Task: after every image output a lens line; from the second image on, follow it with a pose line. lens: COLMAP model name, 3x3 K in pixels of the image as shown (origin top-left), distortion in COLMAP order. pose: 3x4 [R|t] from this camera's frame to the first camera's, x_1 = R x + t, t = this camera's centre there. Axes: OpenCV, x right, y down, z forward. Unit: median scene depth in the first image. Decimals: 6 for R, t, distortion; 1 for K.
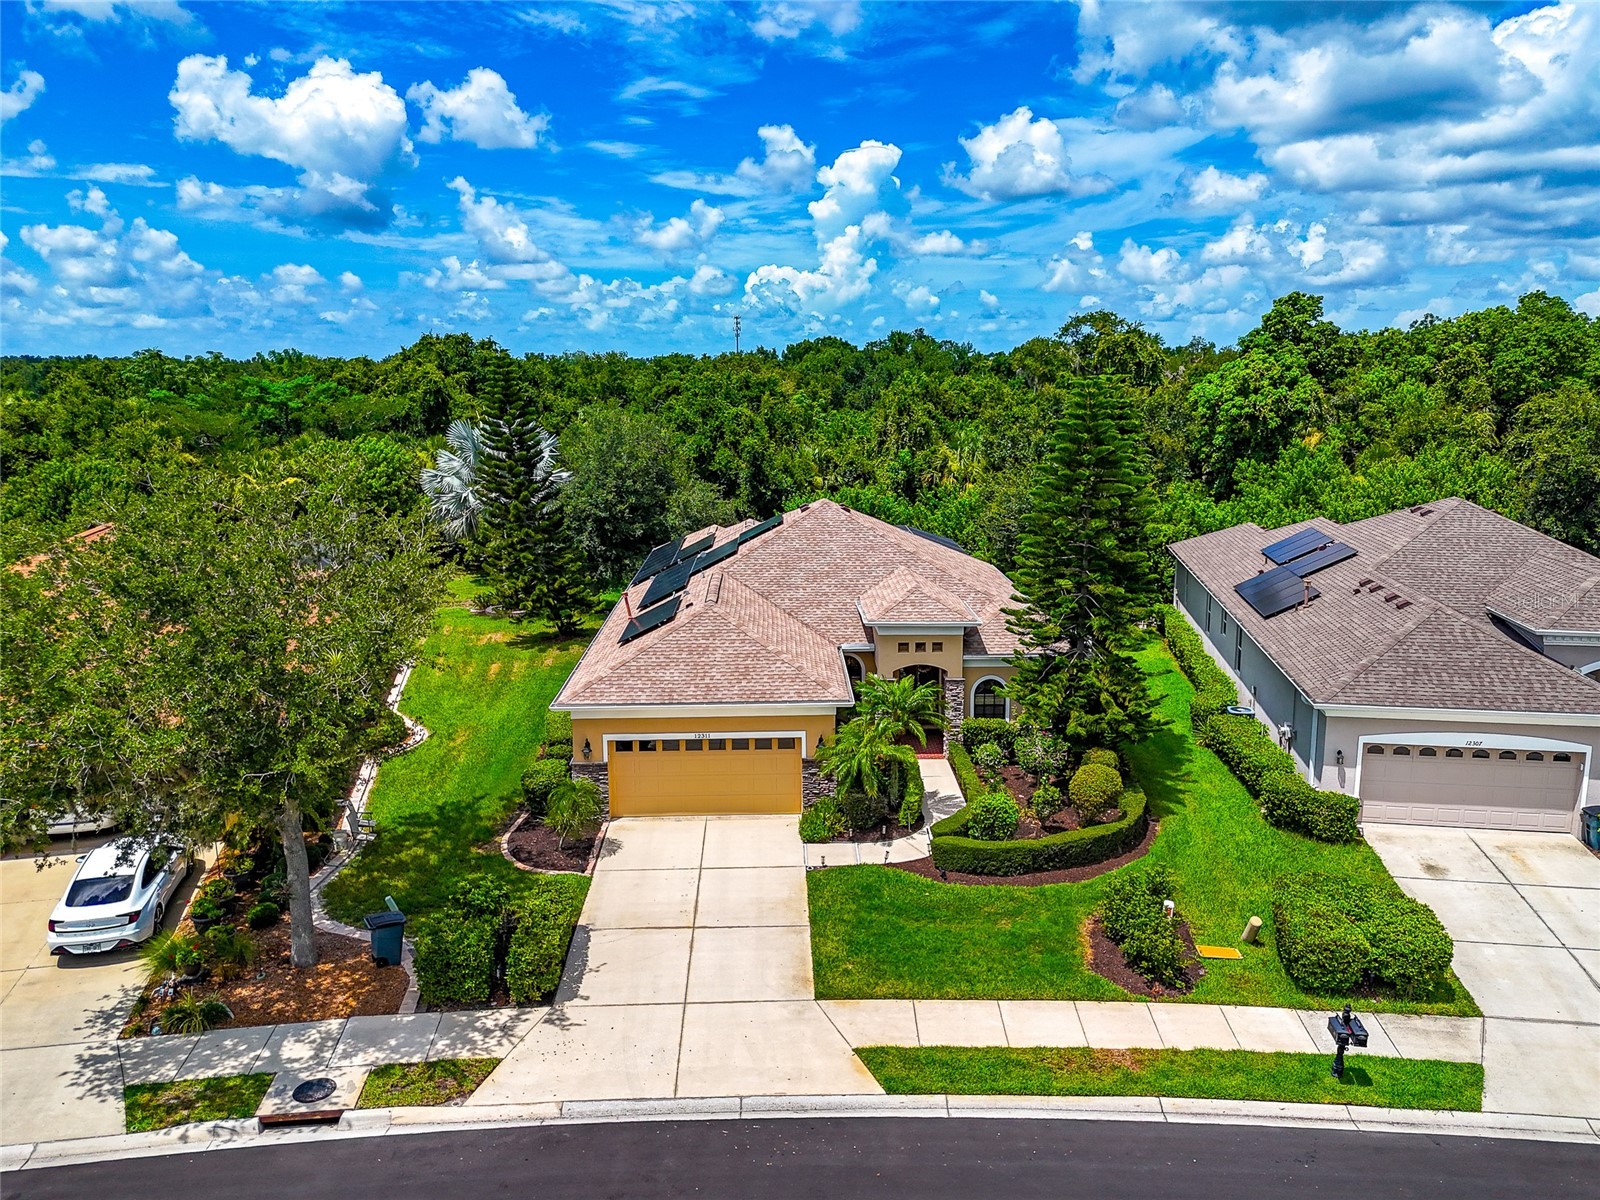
lens RADIAL K [[1209.8, 0, 803.3], [0, 1209.8, 587.6], [0, 0, 1]] dist [0.071257, -0.060666]
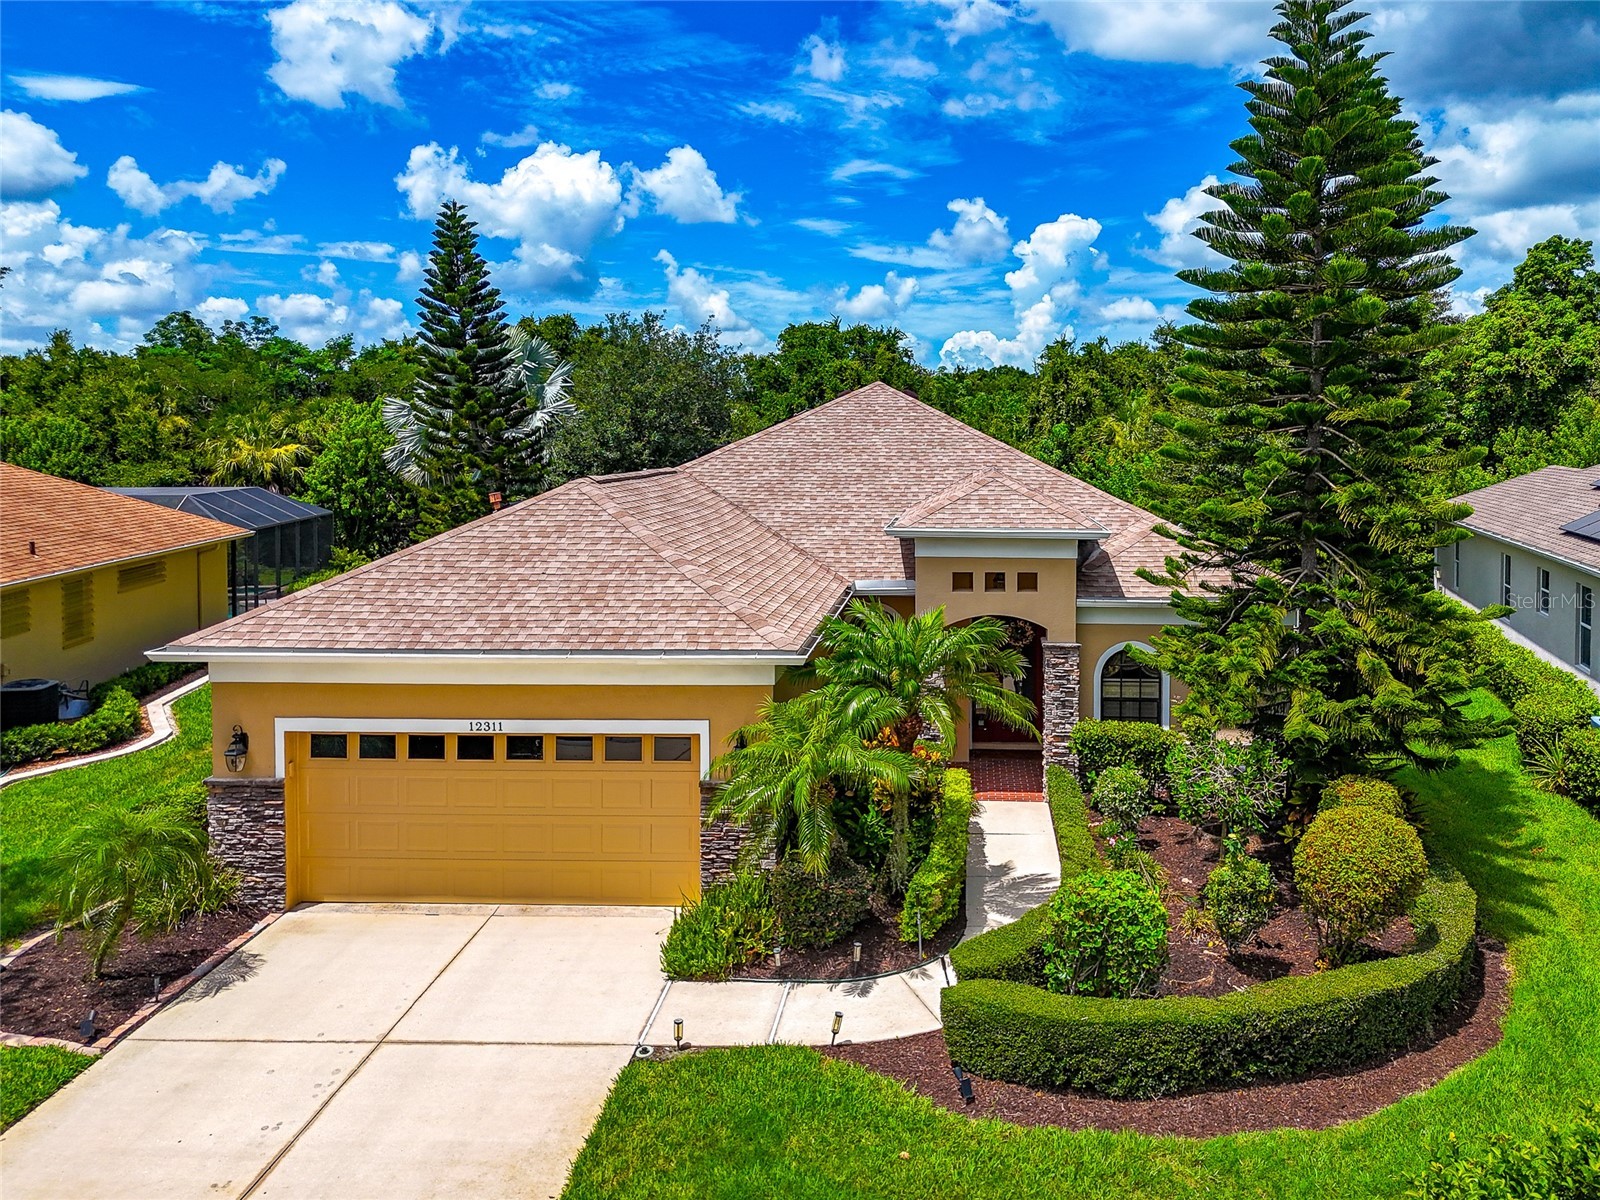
lens RADIAL K [[1229.1, 0, 909.9], [0, 1229.1, 481.0], [0, 0, 1]] dist [0.035971, -0.004249]
pose [[0.997483, 0.008856, -0.070356, 0.097361], [-0.018425, 0.990460, -0.136561, 0.080039], [0.068475, 0.137514, 0.988130, 0.465199]]
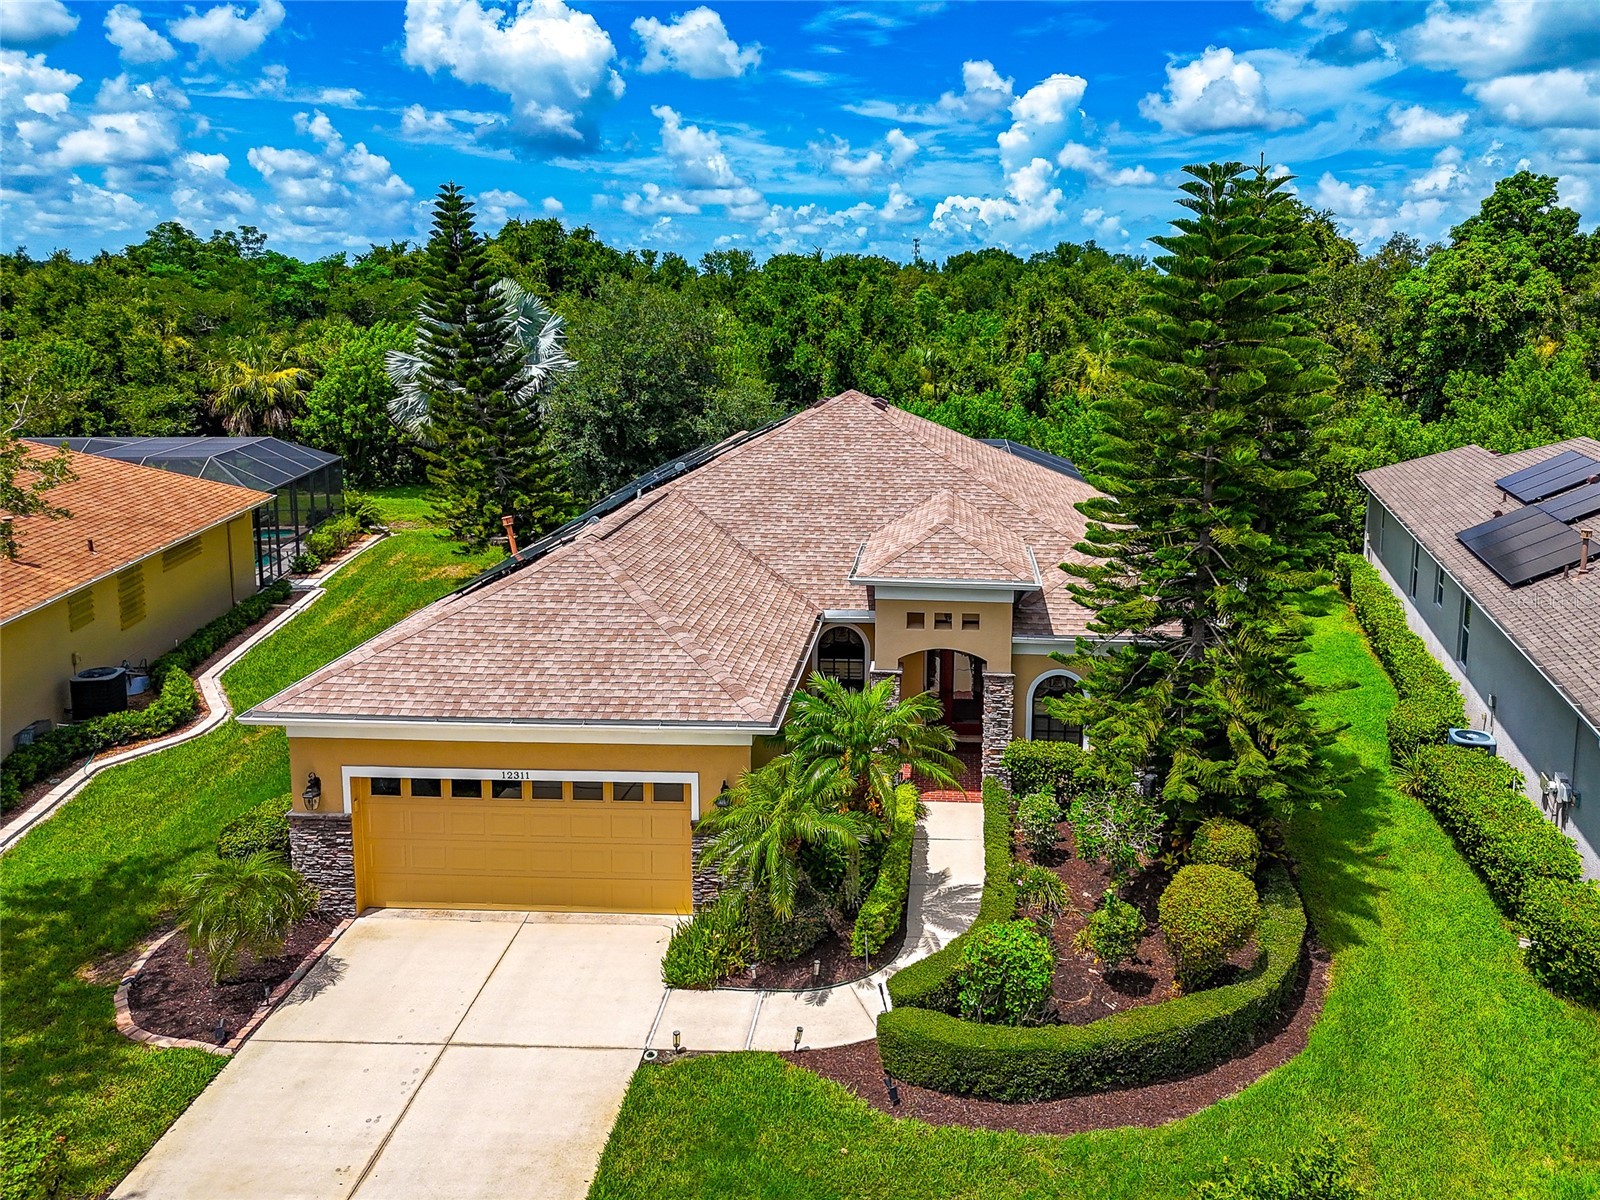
lens RADIAL K [[1229.1, 0, 909.9], [0, 1229.1, 481.0], [0, 0, 1]] dist [0.035971, -0.004249]
pose [[0.997925, 0.026548, -0.058652, 0.114925], [-0.028192, 0.999227, -0.027381, -0.003802], [0.057880, 0.028978, 0.997903, 0.376417]]
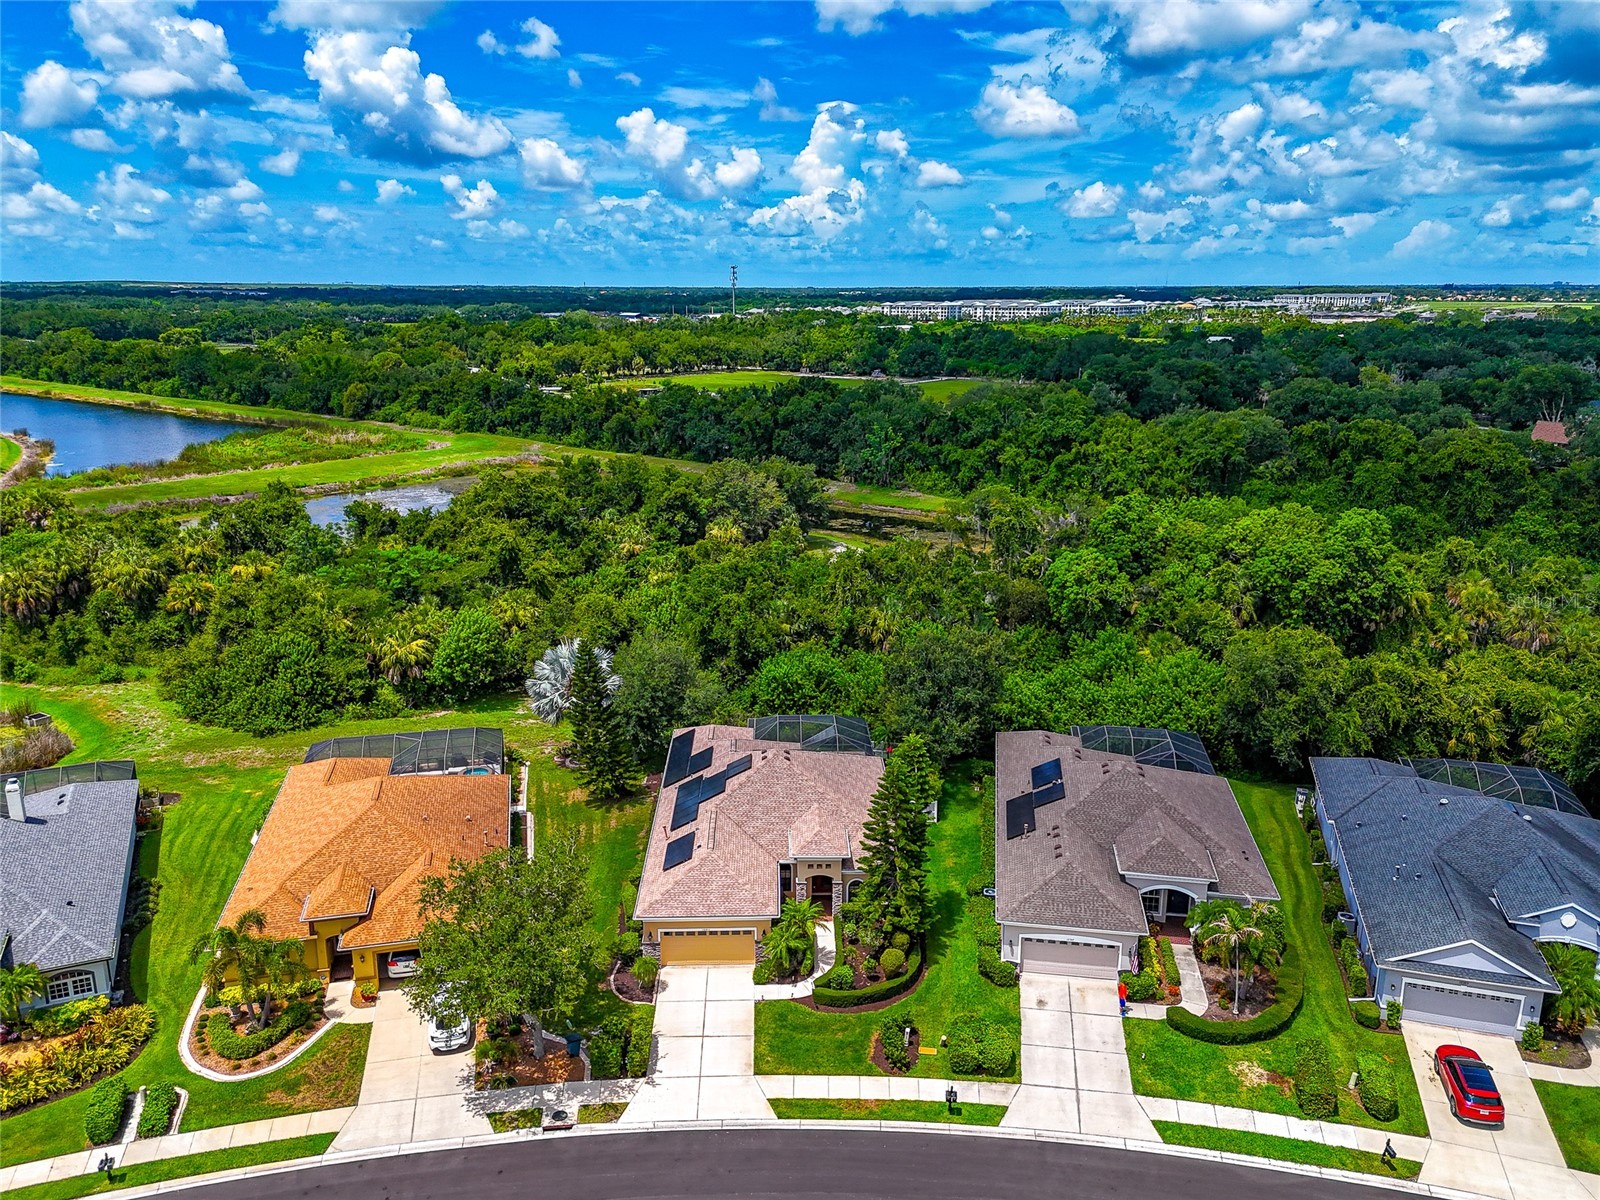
lens RADIAL K [[1188.6, 0, 802.8], [0, 1188.6, 596.8], [0, 0, 1]] dist [0.067737, -0.066831]
pose [[0.999972, 0.006583, 0.003553, 0.060816], [-0.006816, 0.997530, 0.069909, -0.512404], [-0.003084, -0.069931, 0.997547, -0.865027]]
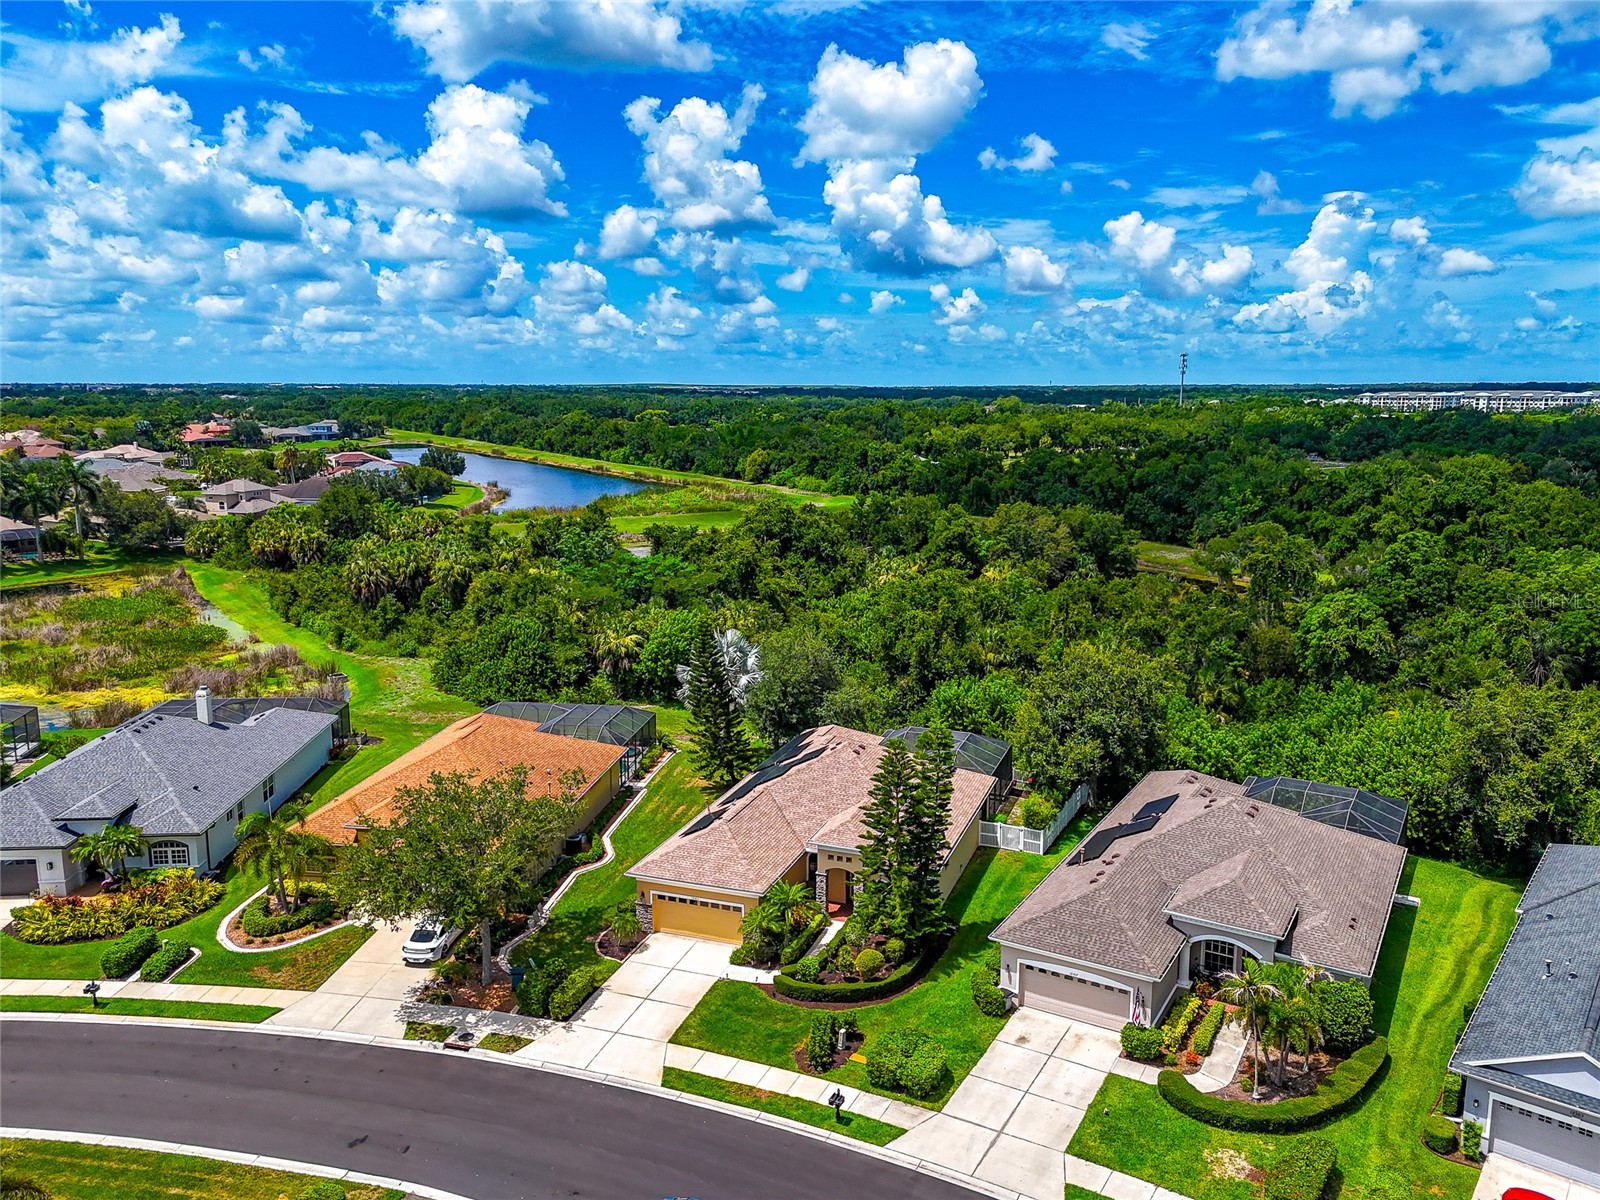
lens RADIAL K [[1188.6, 0, 802.8], [0, 1188.6, 596.8], [0, 0, 1]] dist [0.067737, -0.066831]
pose [[0.930775, 0.068595, -0.359099, 0.650114], [-0.070939, 0.997458, 0.006663, -0.343158], [0.358643, 0.019272, 0.933276, -0.663044]]
